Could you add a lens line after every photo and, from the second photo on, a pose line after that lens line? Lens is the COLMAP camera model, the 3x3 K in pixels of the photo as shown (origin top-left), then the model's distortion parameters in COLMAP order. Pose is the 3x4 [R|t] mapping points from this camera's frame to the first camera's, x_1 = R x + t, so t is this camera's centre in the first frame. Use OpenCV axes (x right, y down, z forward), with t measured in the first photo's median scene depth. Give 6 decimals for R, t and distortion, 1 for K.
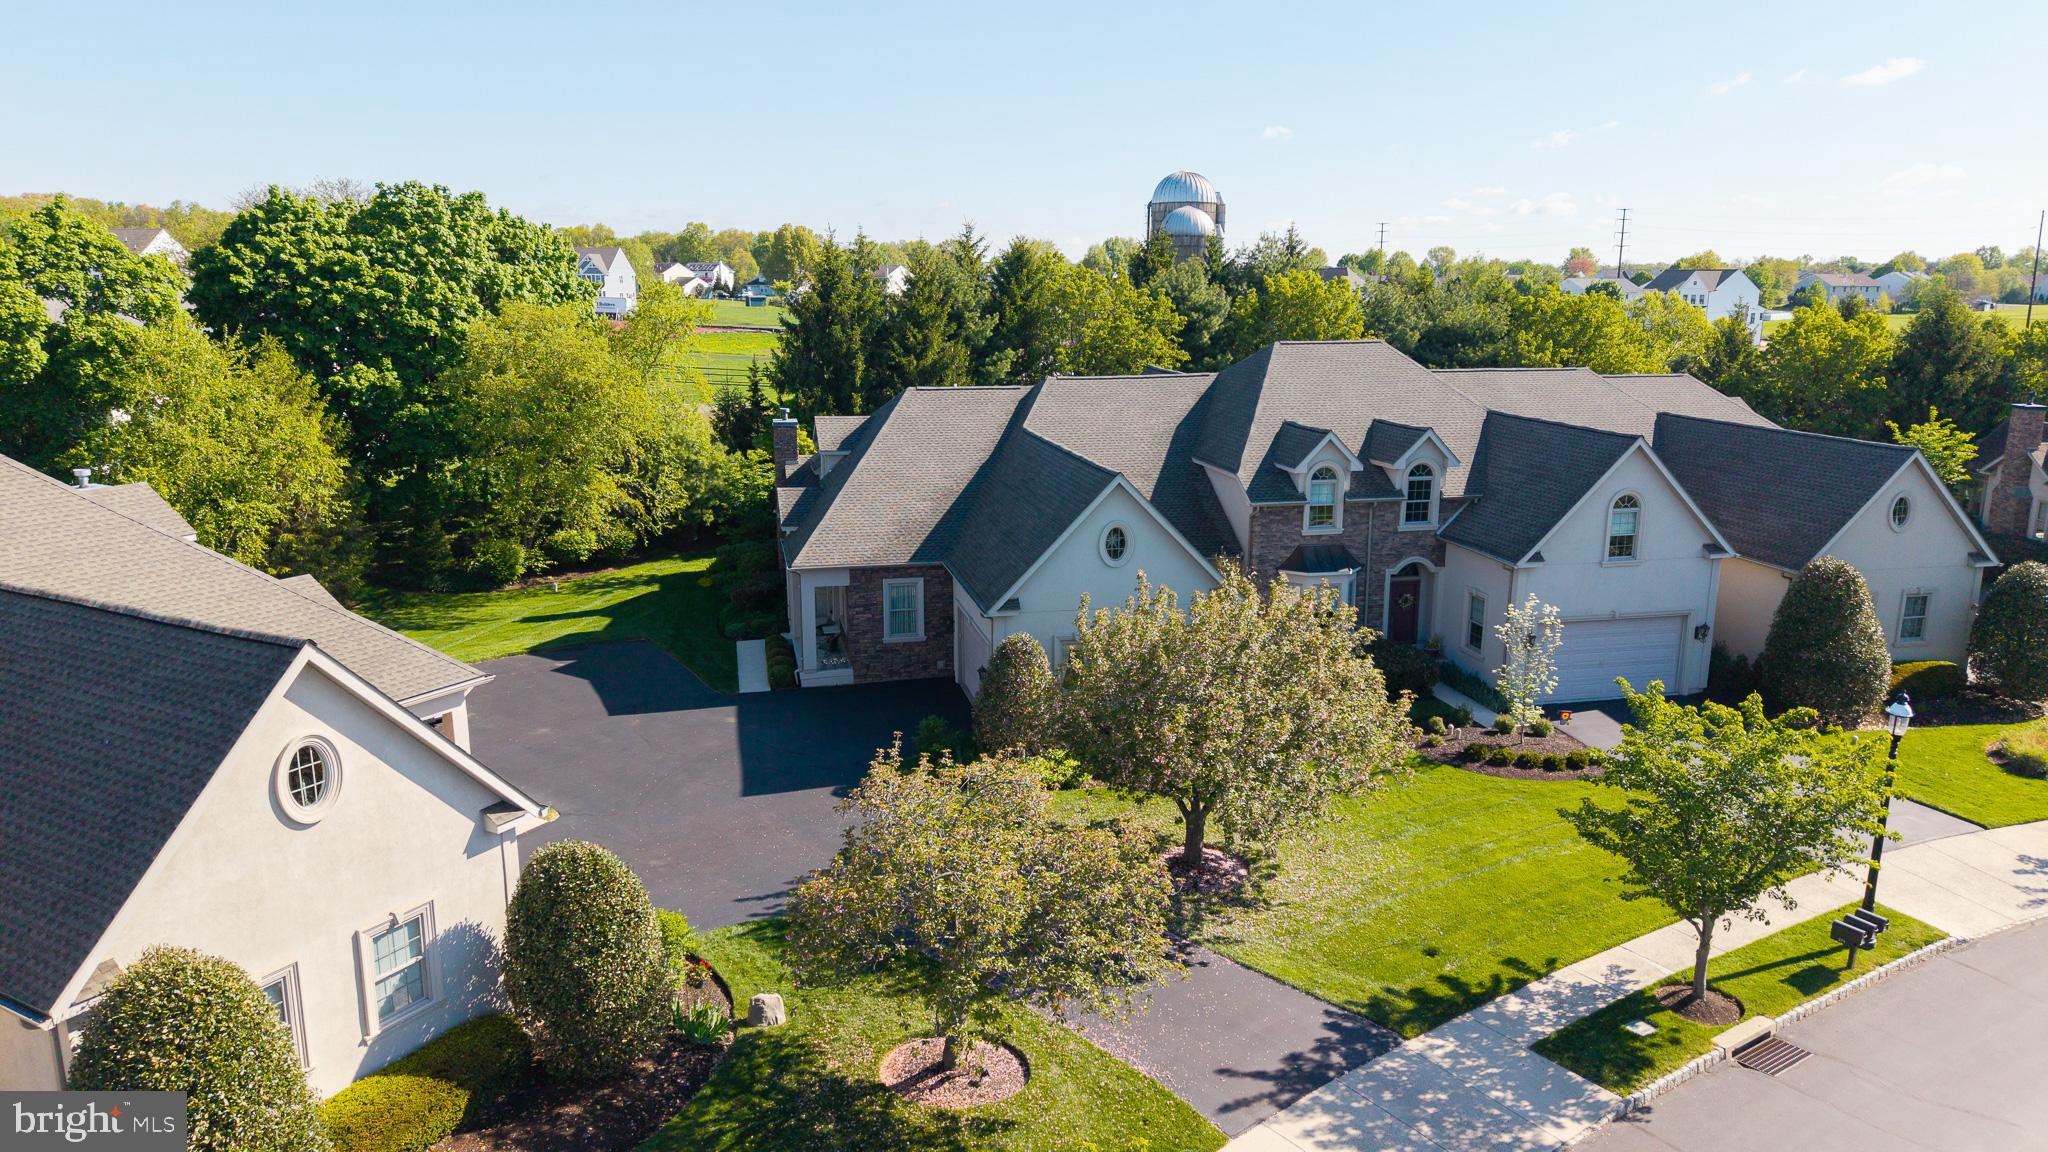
lens RADIAL K [[1374.1, 0, 1024.0], [0, 1374.1, 576.0], [0, 0, 1]] dist [0.028762, -0.026898]
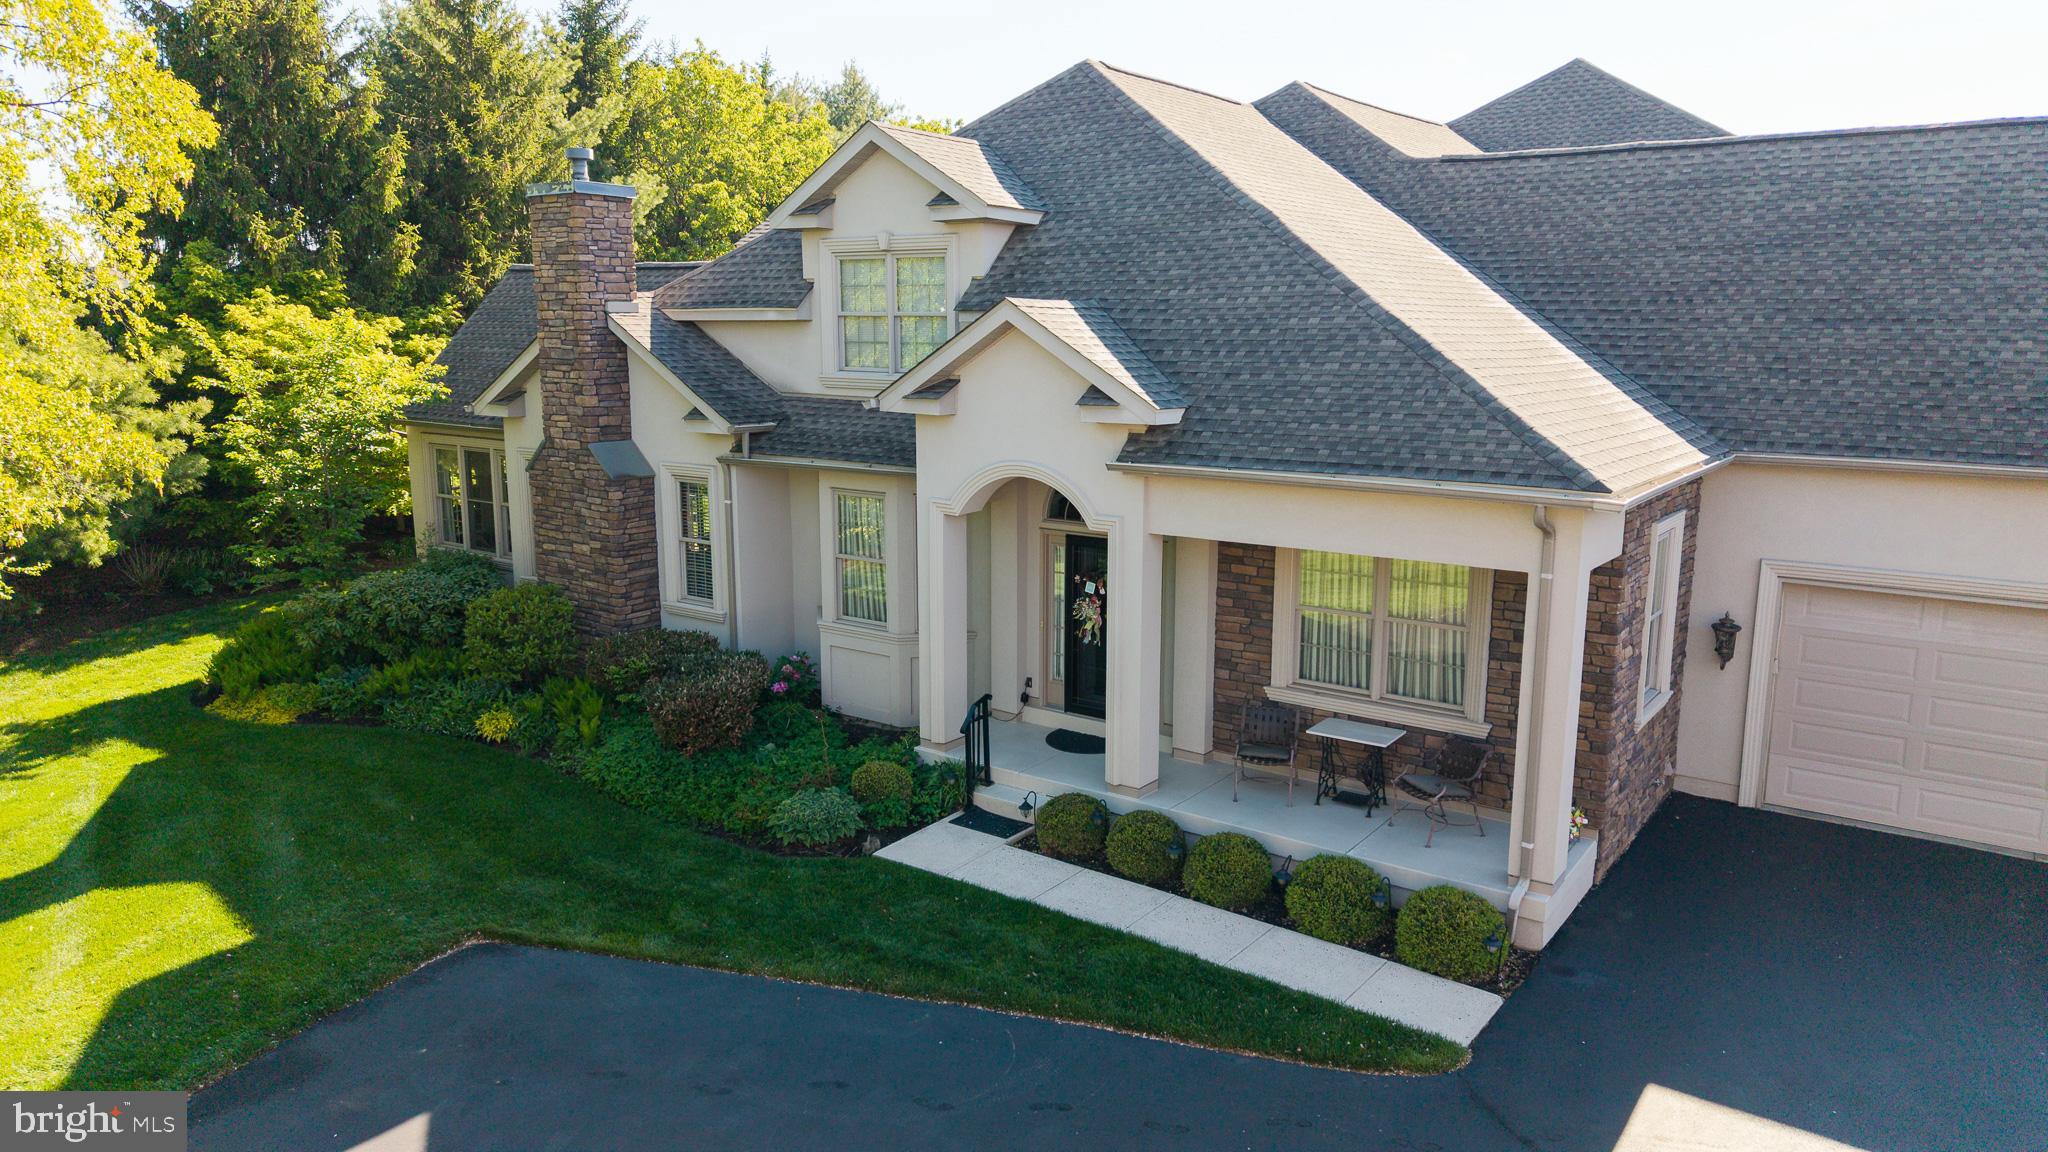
lens RADIAL K [[1366.7, 0, 1025.4], [0, 1366.7, 579.4], [0, 0, 1]] dist [0.047531, -0.049857]
pose [[0.753442, -0.125602, 0.645406, -0.398788], [0.142026, 0.989501, 0.026765, -0.013127], [-0.641992, 0.071498, 0.763371, 0.842457]]
